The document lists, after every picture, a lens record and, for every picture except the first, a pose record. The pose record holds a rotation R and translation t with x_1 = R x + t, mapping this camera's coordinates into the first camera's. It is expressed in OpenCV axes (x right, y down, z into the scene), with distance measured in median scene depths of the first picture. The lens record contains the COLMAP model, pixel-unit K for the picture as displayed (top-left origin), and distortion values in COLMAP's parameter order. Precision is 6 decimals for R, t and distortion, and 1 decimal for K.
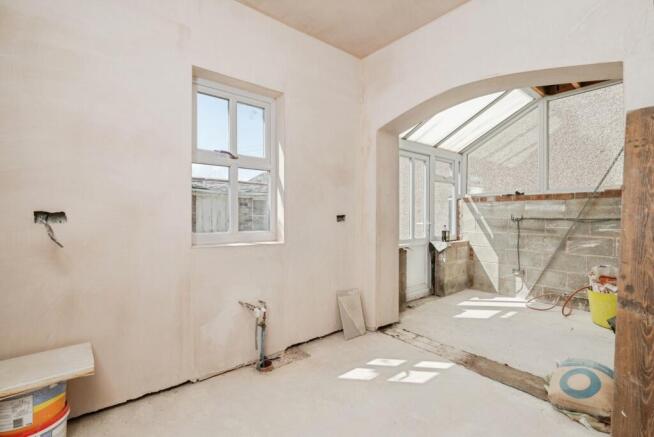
lens RADIAL K [[301.5, 0, 325.7], [0, 301.5, 216.6], [0, 0, 1]] dist [0.001464, -0.002011]
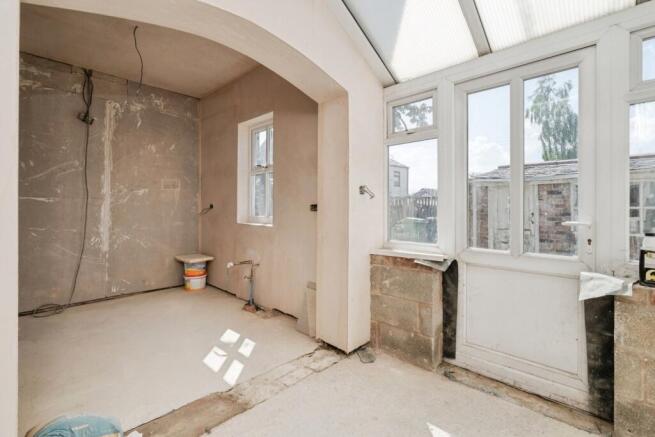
lens RADIAL K [[302.0, 0, 325.9], [0, 302.0, 208.4], [0, 0, 1]] dist [0.001464, -0.002011]
pose [[0.110305, -0.003688, -0.993891, 0.767998], [-0.006784, 0.999967, -0.004463, 0.008787], [0.993875, 0.007234, 0.110276, 0.705373]]
